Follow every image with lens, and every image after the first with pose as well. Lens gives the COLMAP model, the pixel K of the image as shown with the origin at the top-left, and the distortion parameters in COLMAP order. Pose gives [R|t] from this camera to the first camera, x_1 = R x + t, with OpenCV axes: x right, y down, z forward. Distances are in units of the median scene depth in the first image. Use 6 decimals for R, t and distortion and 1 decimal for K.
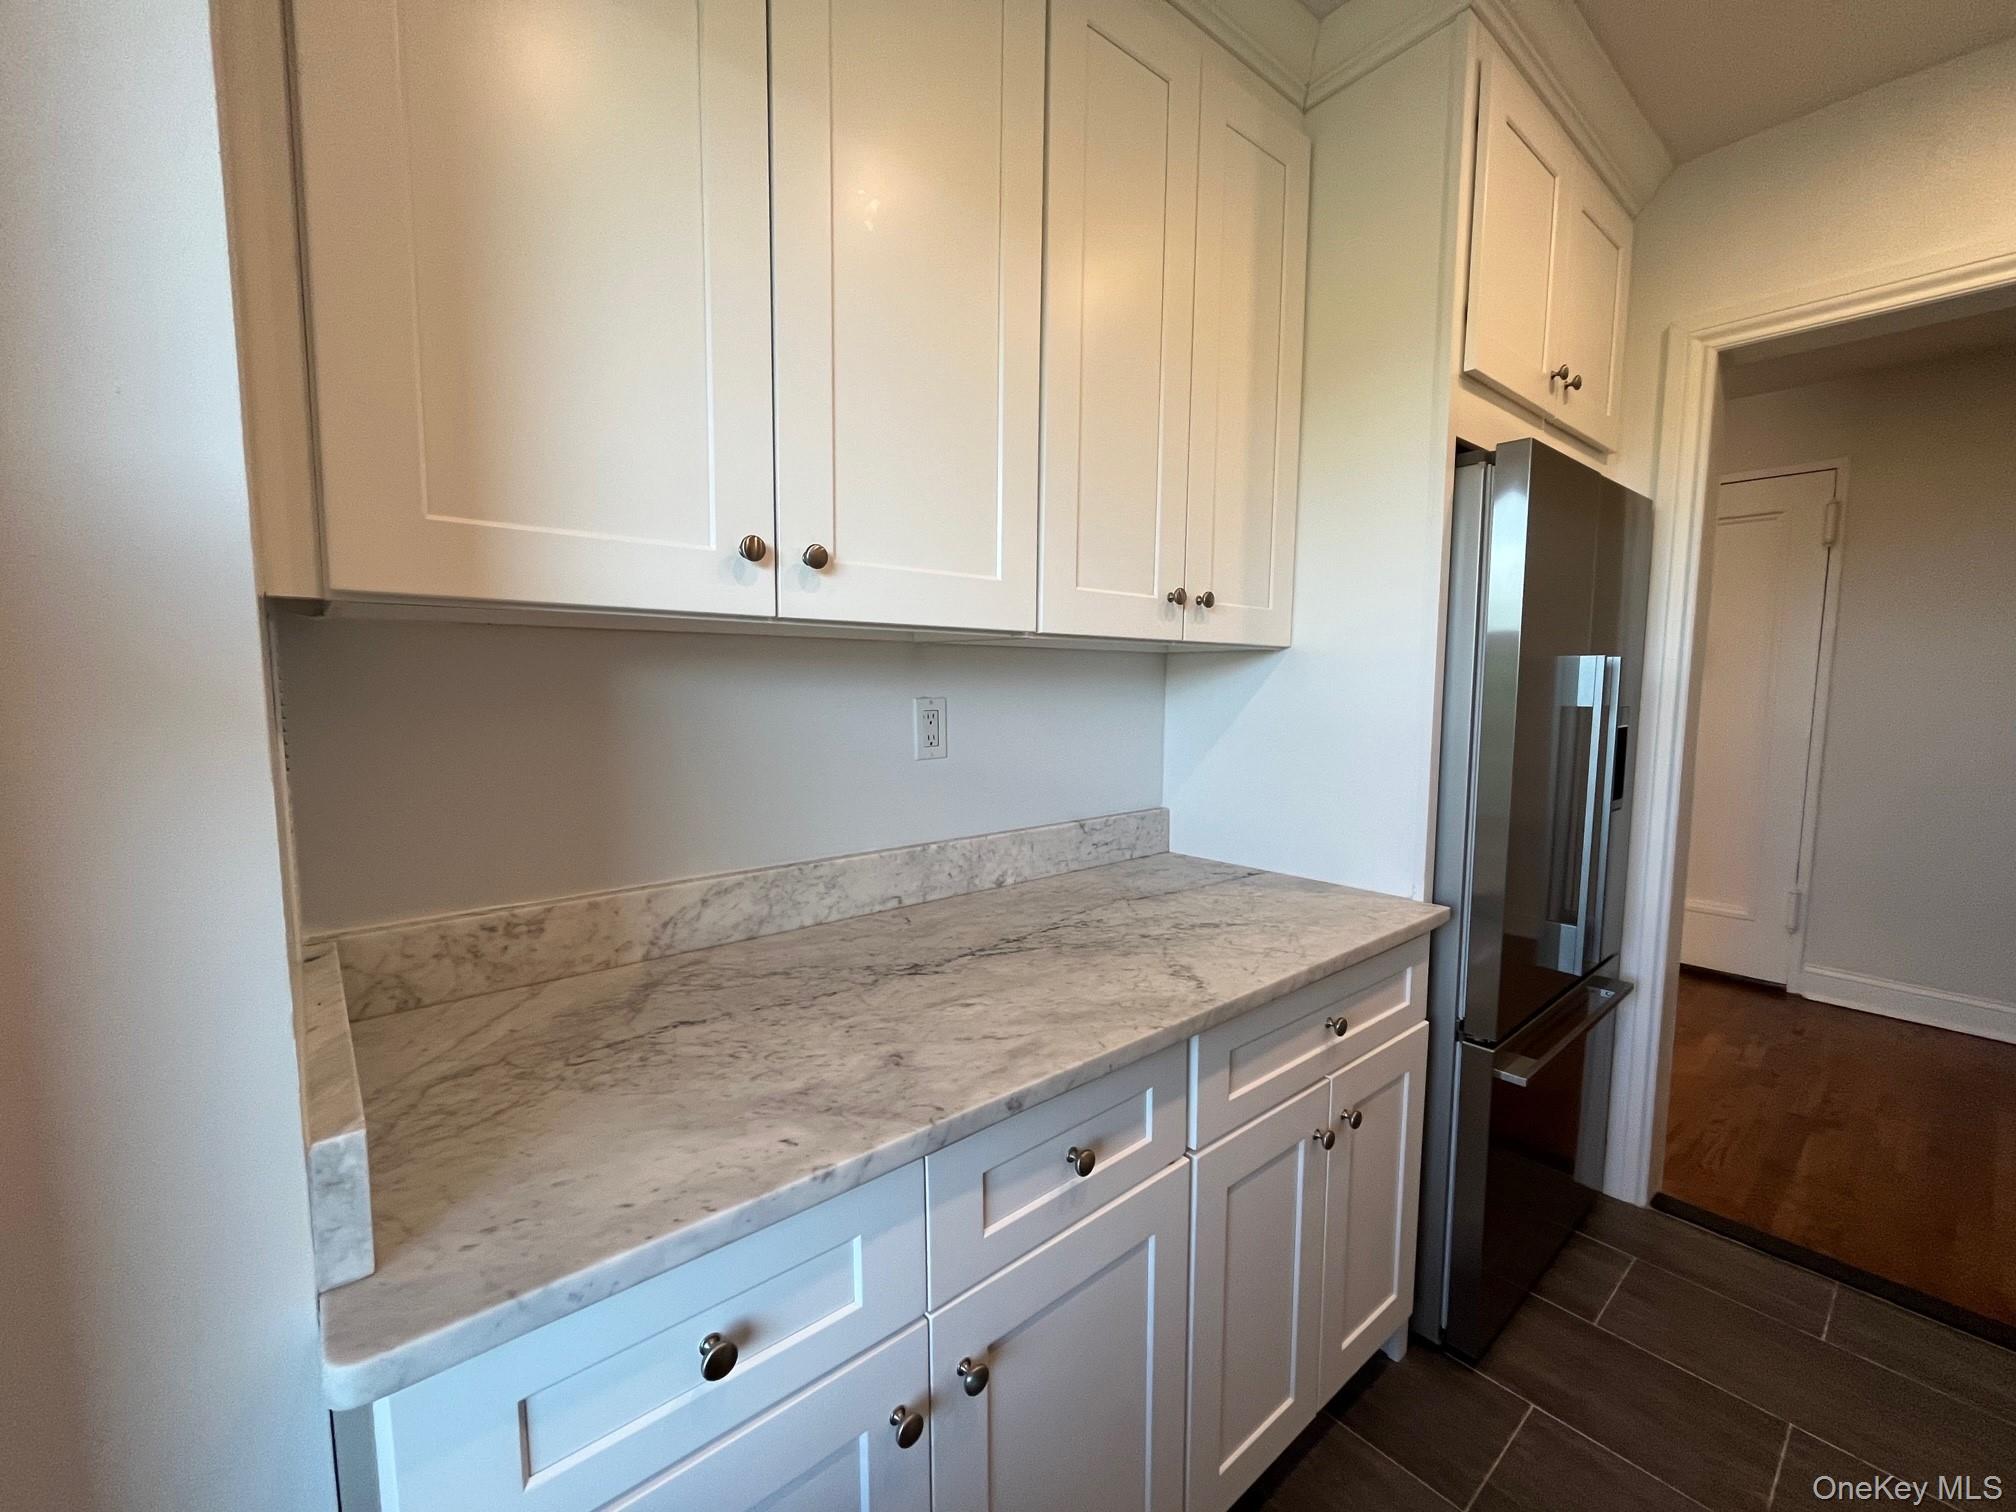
lens RADIAL K [[825.0, 0, 1003.8], [0, 825.0, 757.6], [0, 0, 1]] dist [-0.002609, -0.000037]
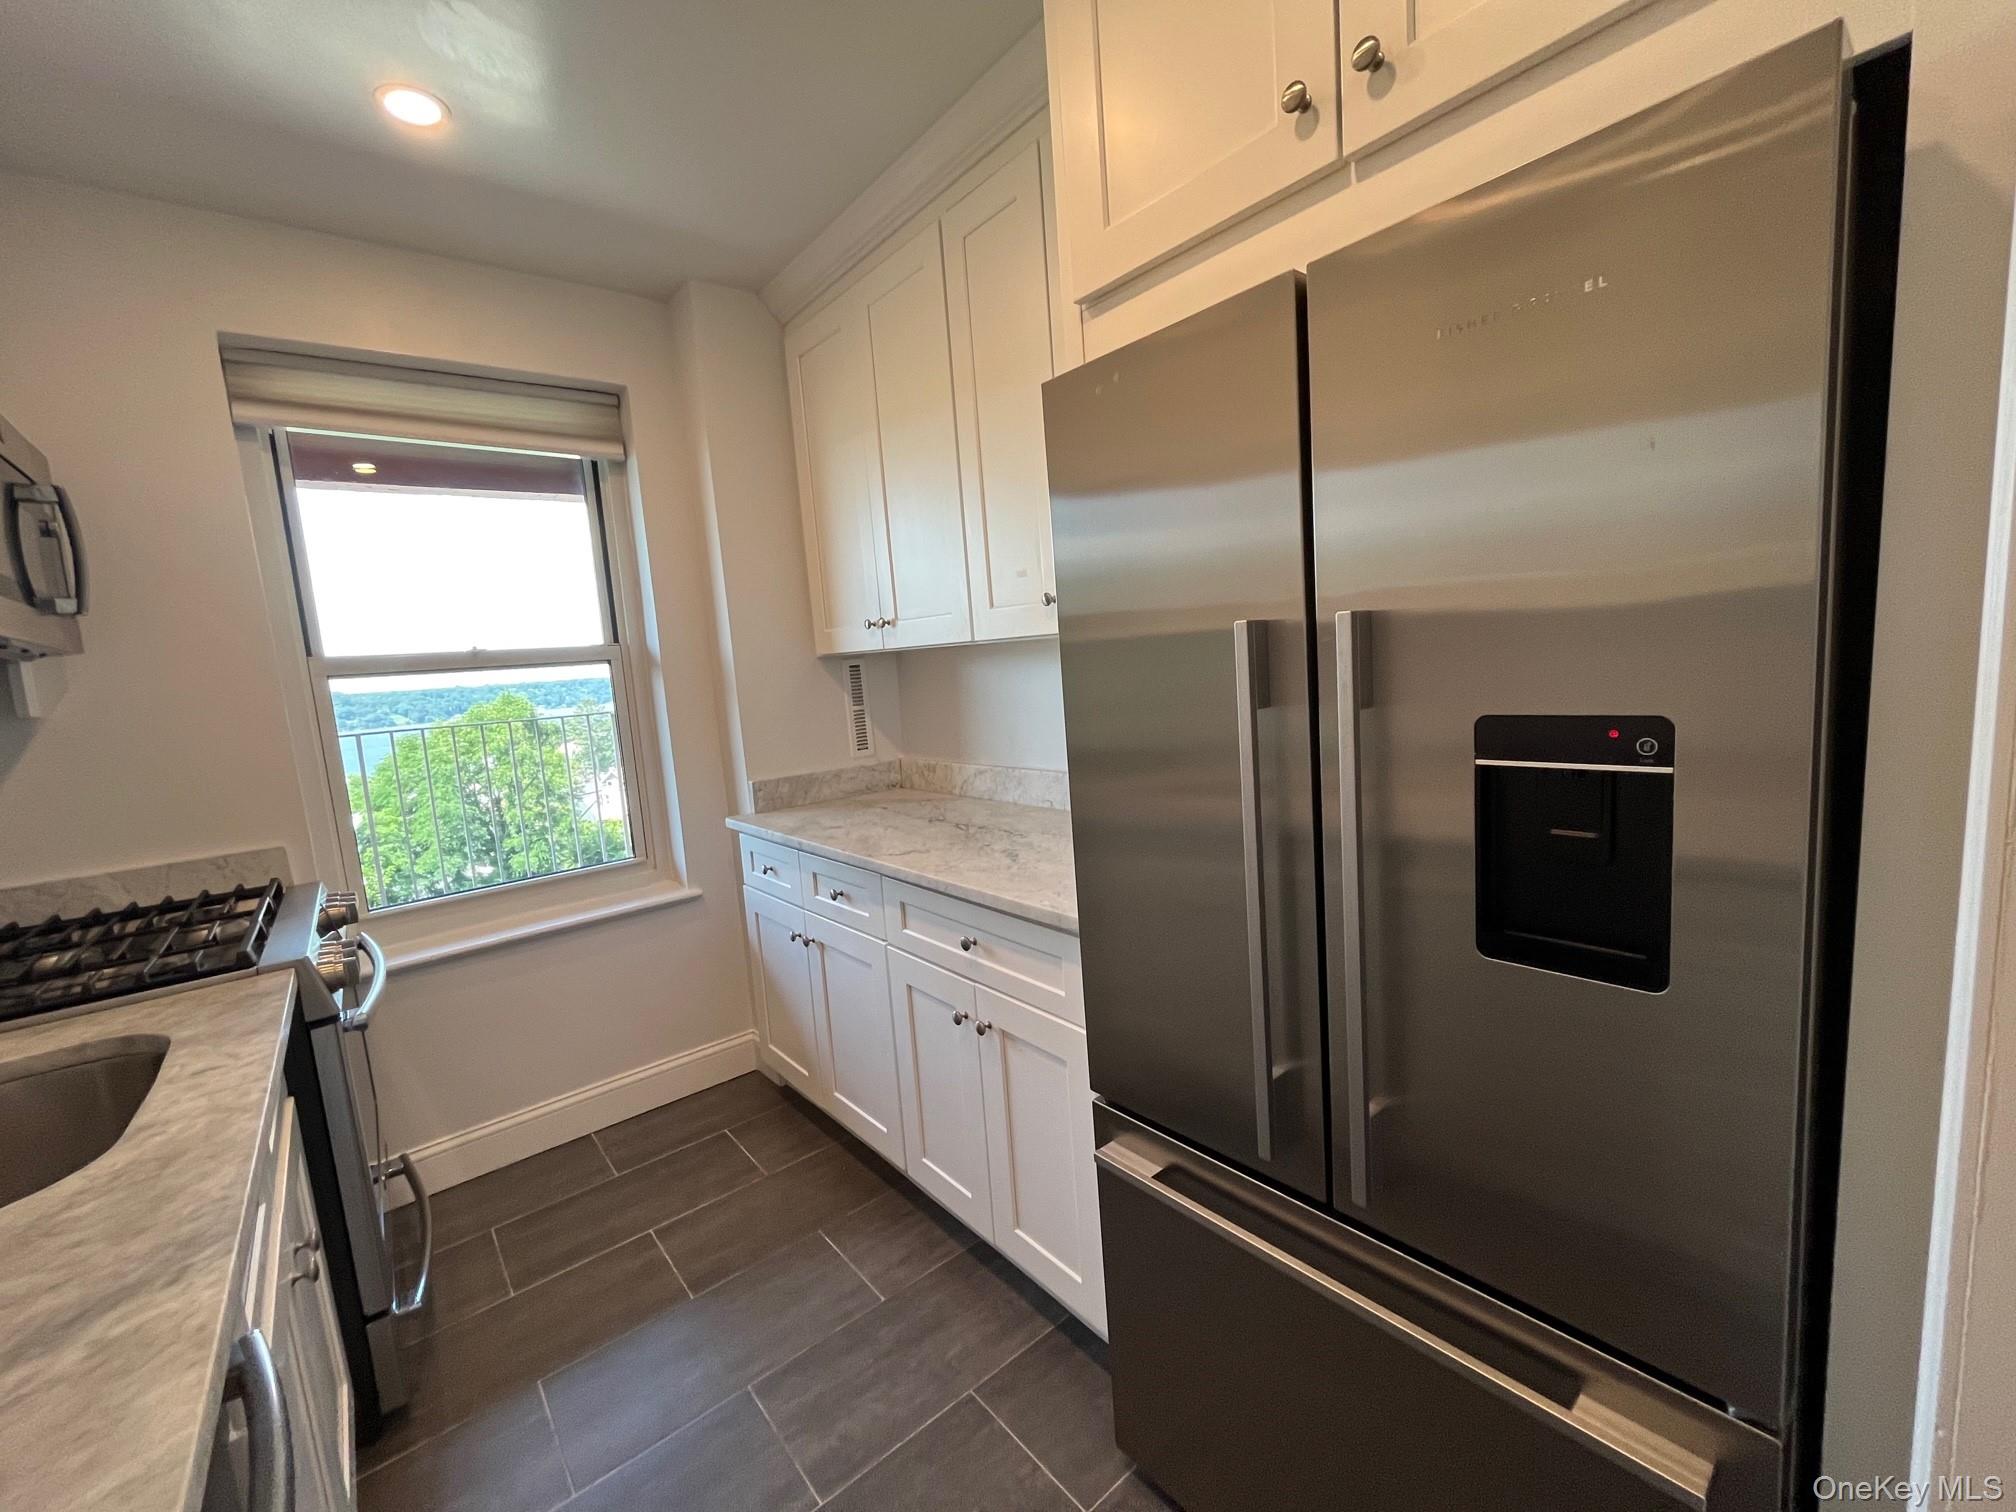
lens RADIAL K [[825.0, 0, 1003.8], [0, 825.0, 757.6], [0, 0, 1]] dist [-0.002609, -0.000037]
pose [[-0.012559, 0.121819, -0.992473, 1.714209], [-0.021394, 0.992291, 0.122068, -0.126504], [0.999692, 0.022766, -0.009856, 1.106440]]
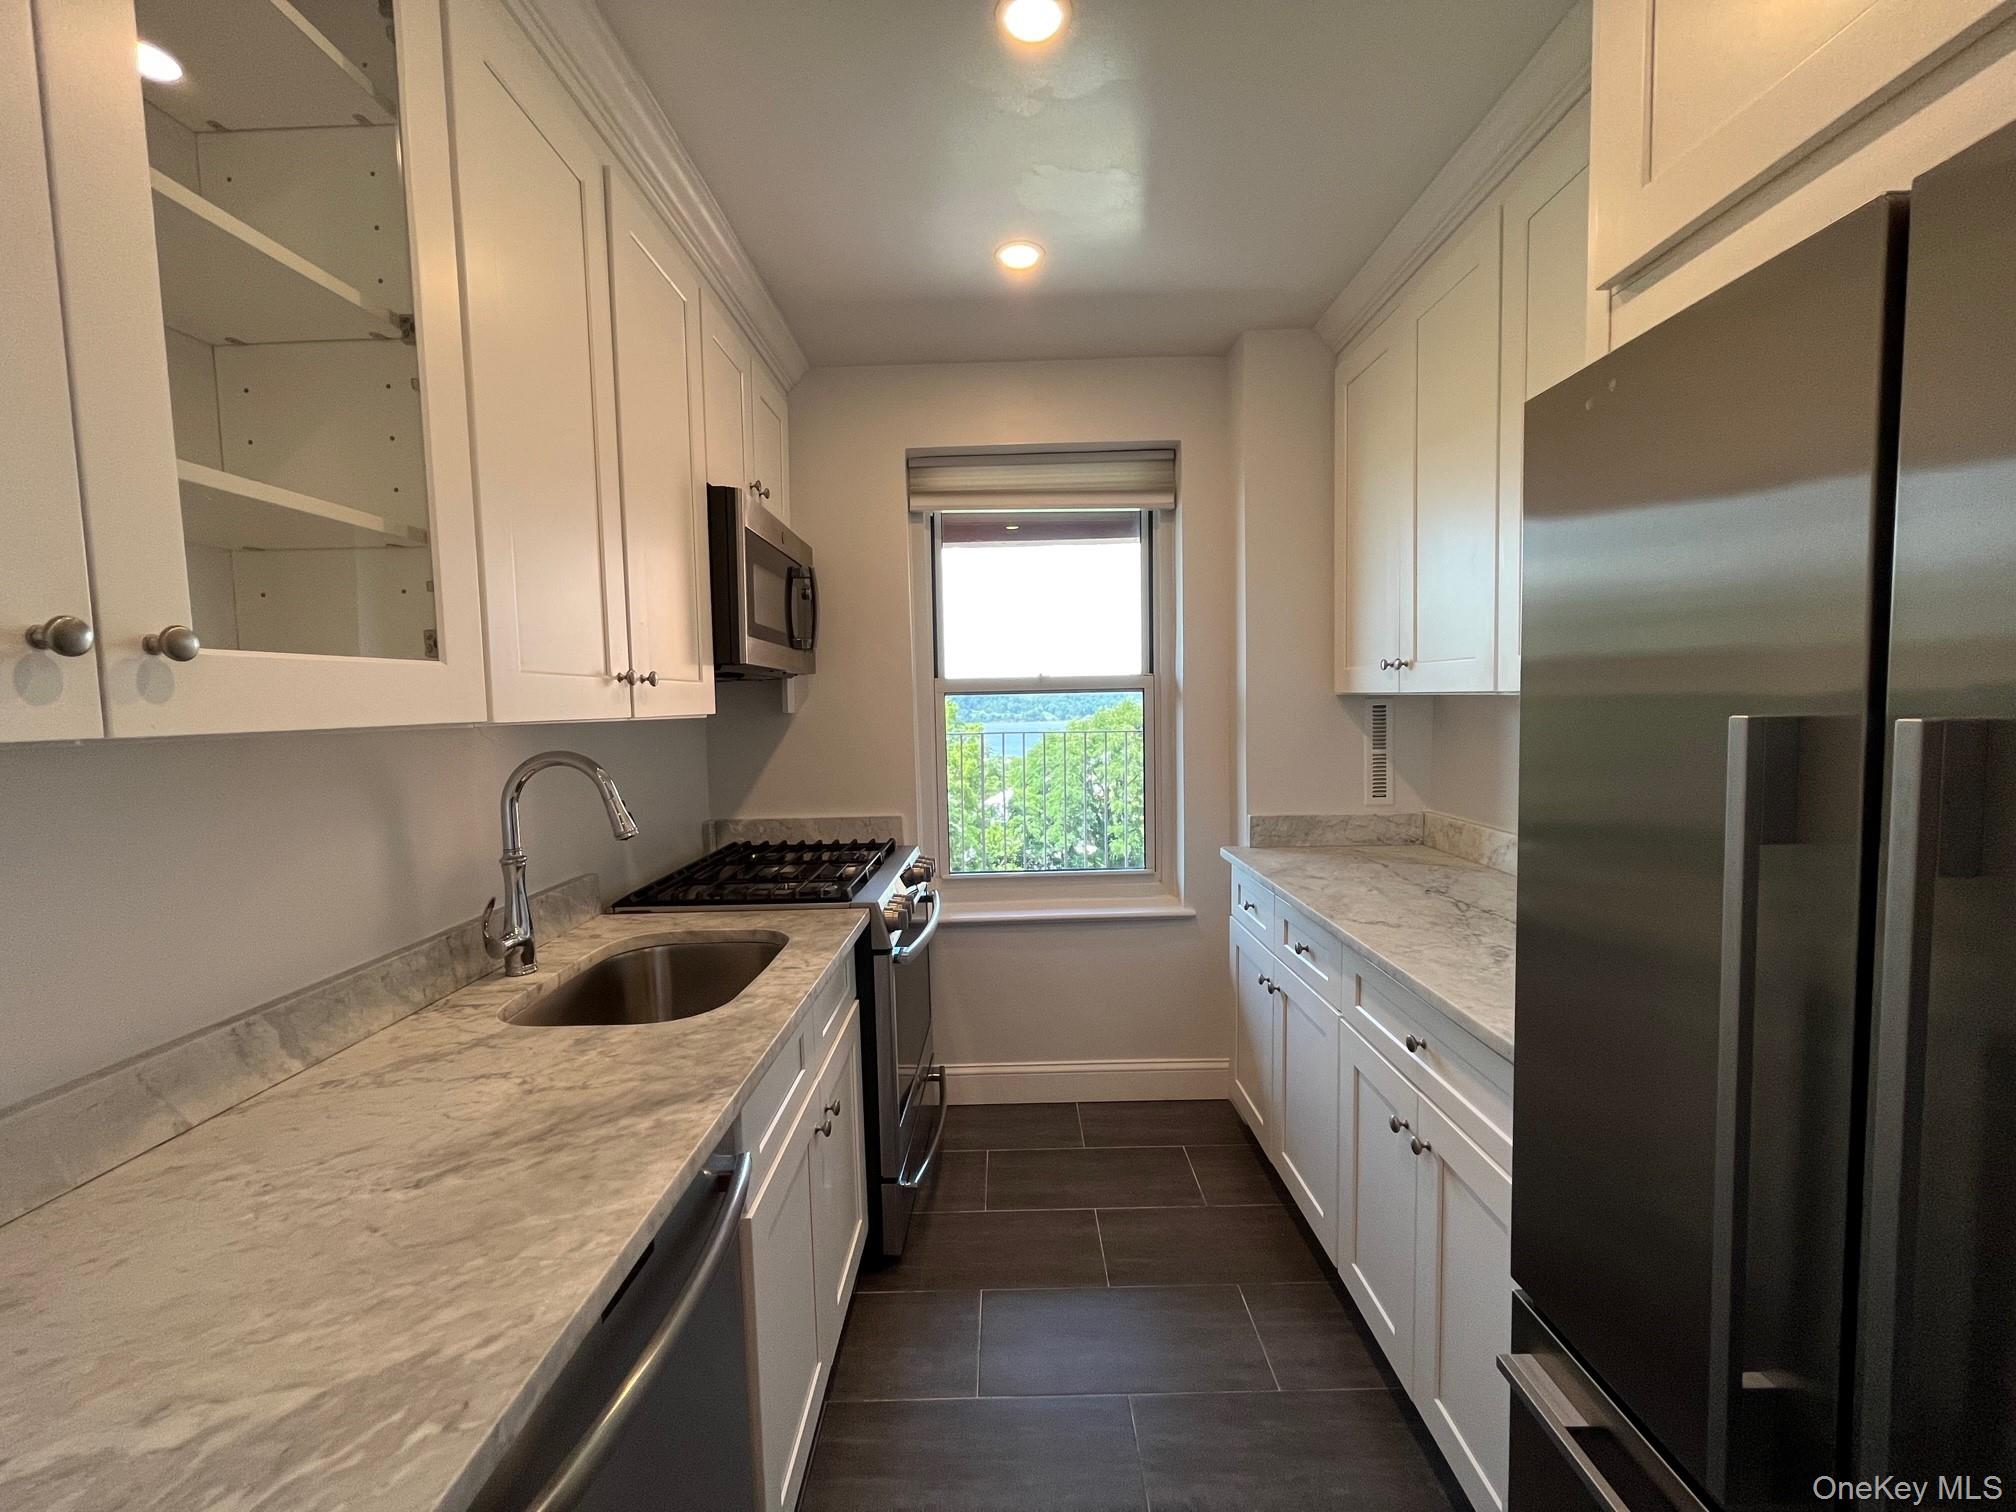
lens RADIAL K [[825.0, 0, 1003.8], [0, 825.0, 757.6], [0, 0, 1]] dist [-0.002609, -0.000037]
pose [[-0.645531, 0.064391, -0.761015, 1.652863], [-0.050463, 0.990666, 0.126627, -0.178903], [0.762065, 0.120144, -0.636256, 1.290512]]
